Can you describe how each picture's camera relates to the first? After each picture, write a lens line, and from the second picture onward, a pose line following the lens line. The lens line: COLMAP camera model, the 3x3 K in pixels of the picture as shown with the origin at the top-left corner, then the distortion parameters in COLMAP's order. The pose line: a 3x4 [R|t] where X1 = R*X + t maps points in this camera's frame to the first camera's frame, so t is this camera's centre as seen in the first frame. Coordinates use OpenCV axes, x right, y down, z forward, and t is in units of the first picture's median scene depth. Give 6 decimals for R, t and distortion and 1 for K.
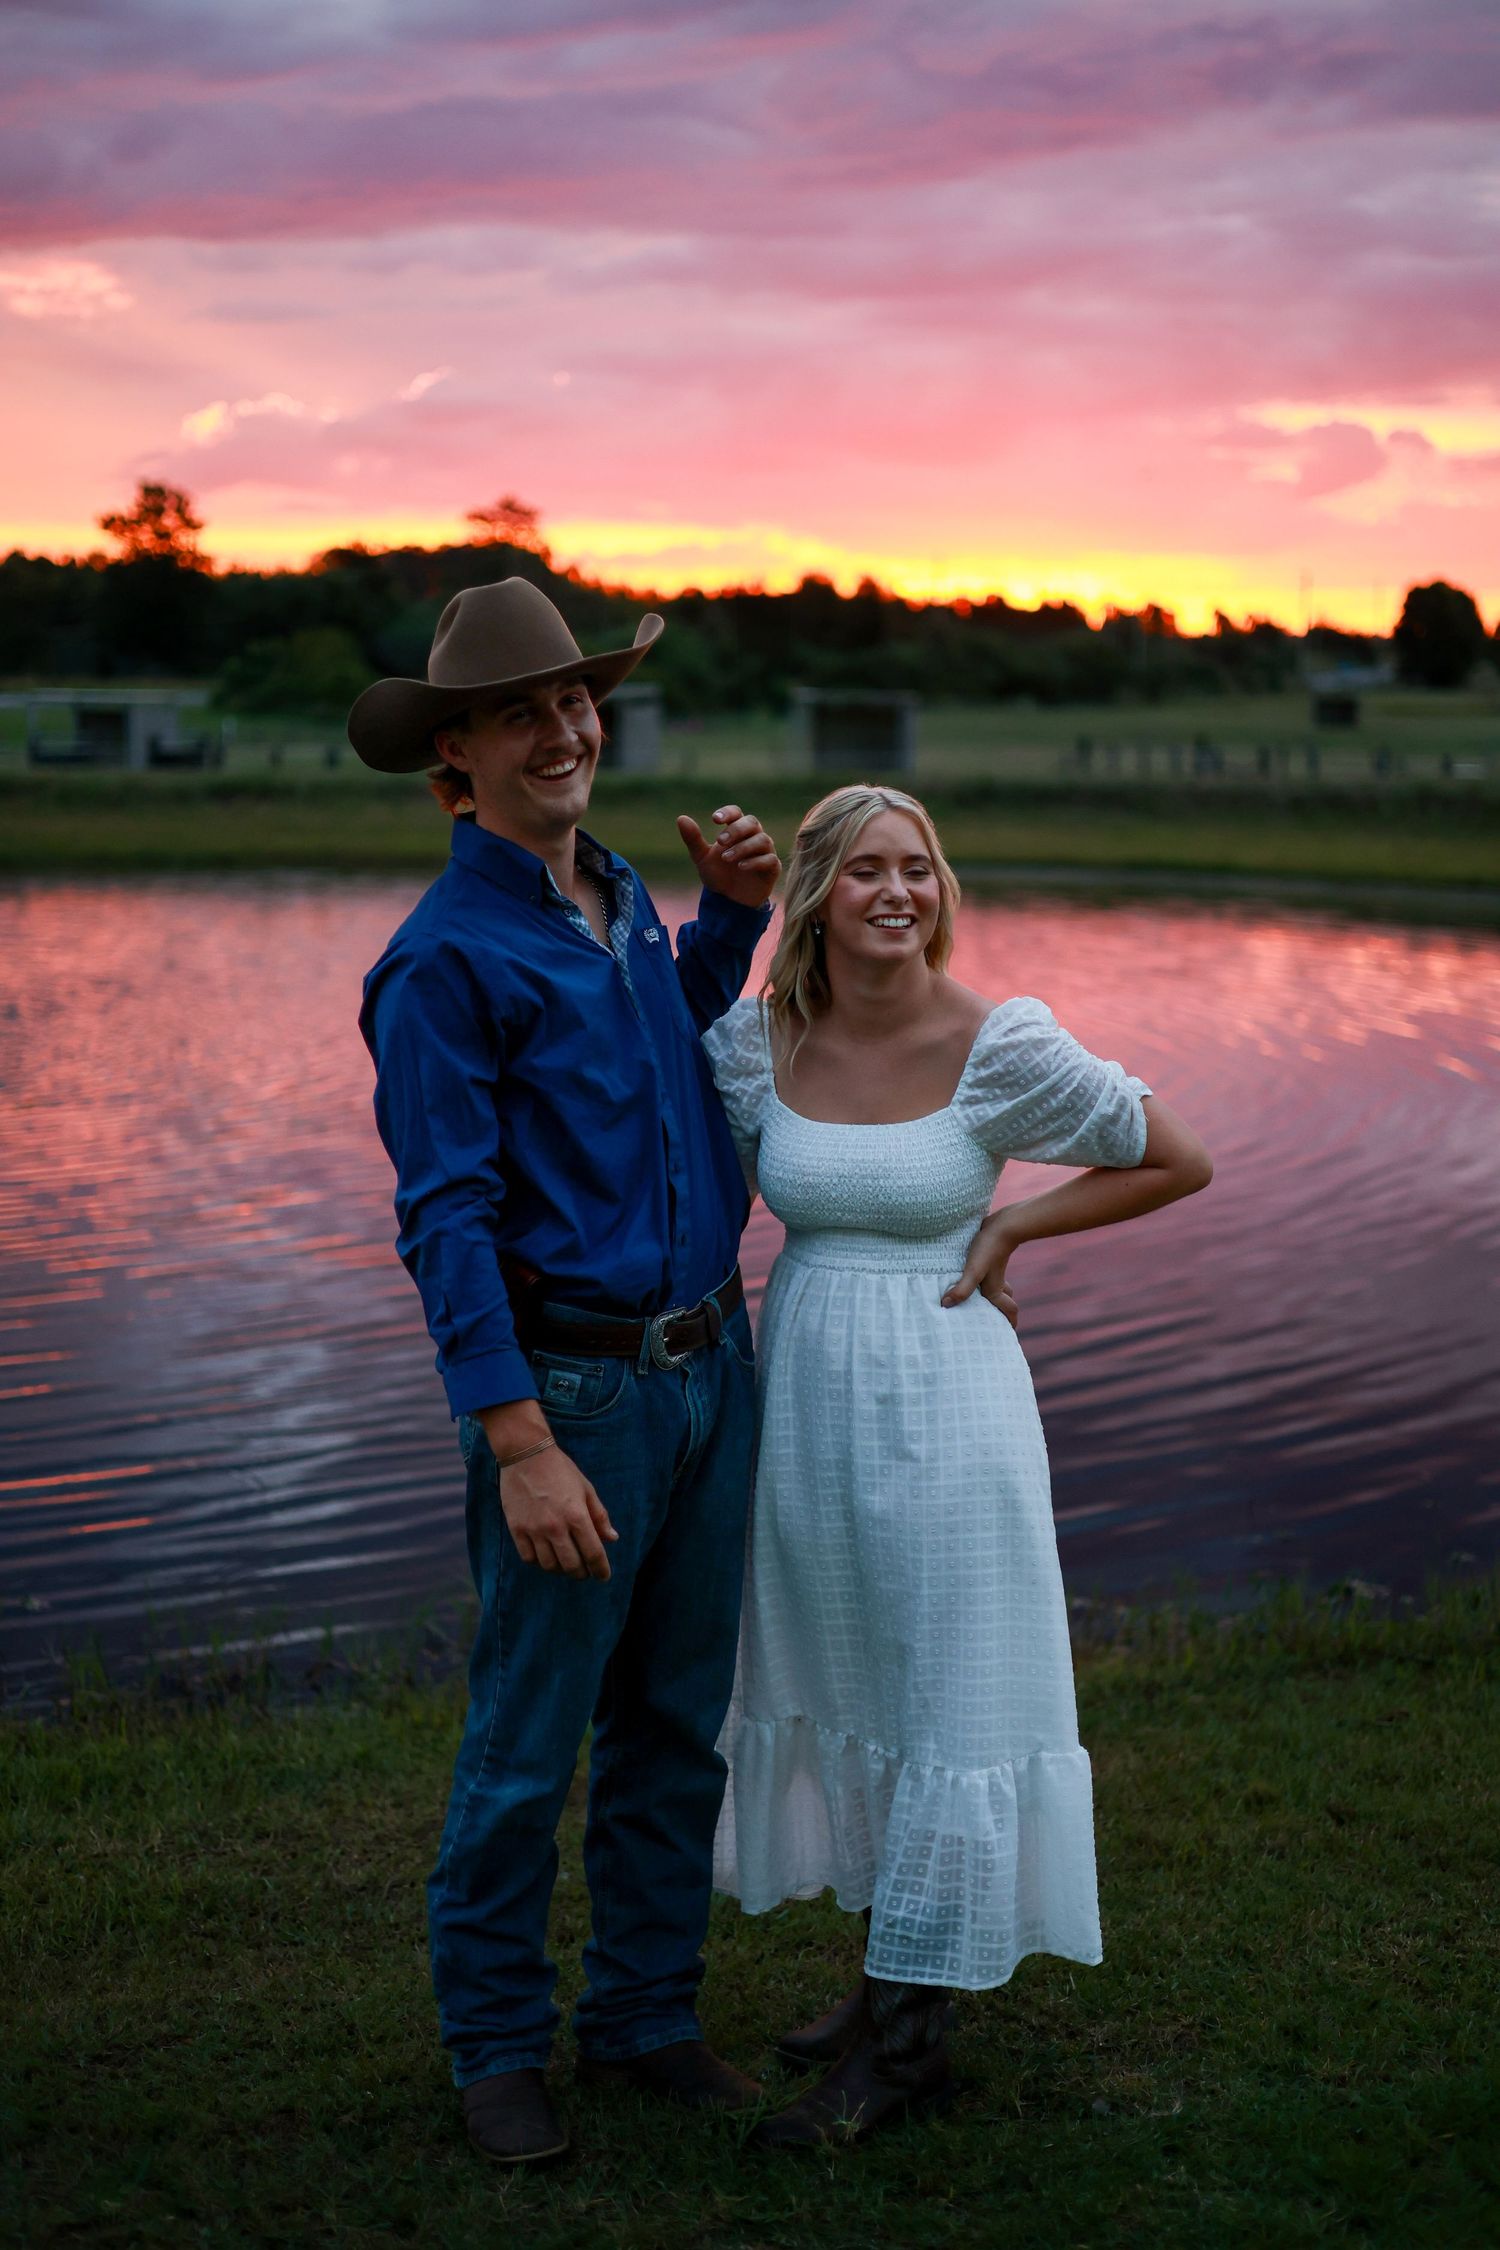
lens RADIAL K [[3341.1, 0, 756.4], [0, 3341.1, 1071.0], [0, 0, 1]] dist [0.003594, 0.000000]
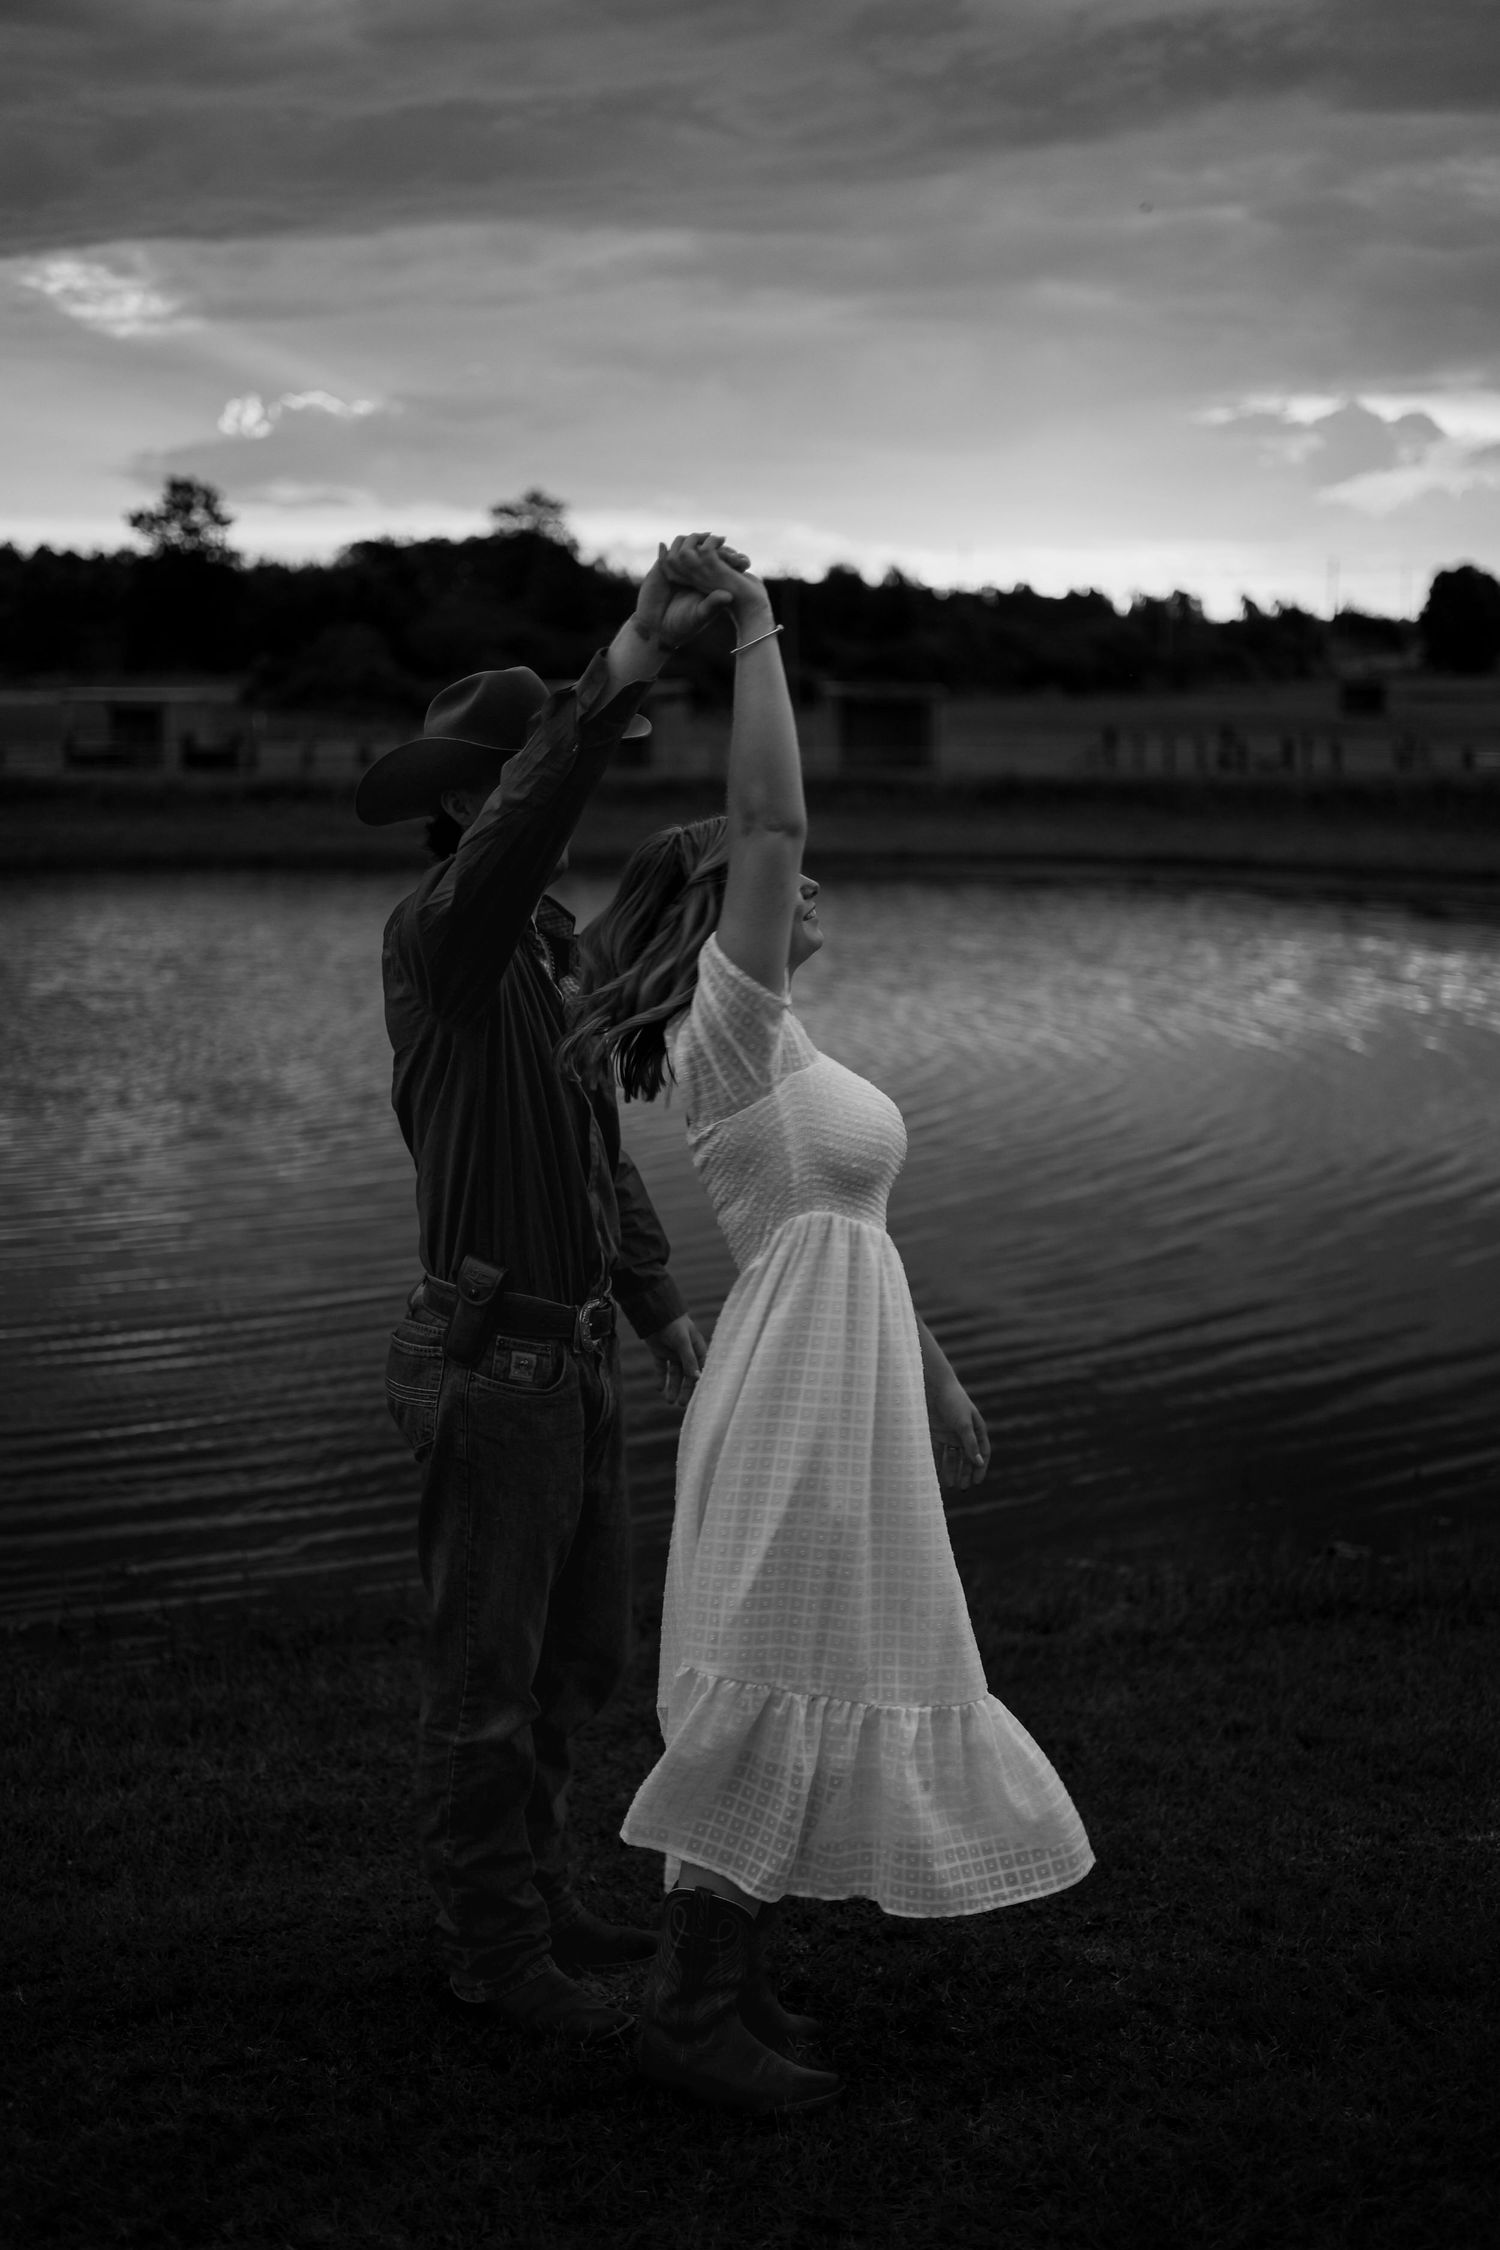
lens RADIAL K [[3341.1, 0, 766.5], [0, 3341.1, 1108.1], [0, 0, 1]] dist [0.003594, 0.000000]
pose [[0.999965, -0.005945, -0.005886, -0.000545], [0.006029, 0.999878, 0.014395, -0.006967], [0.005799, -0.014430, 0.999879, -0.101938]]
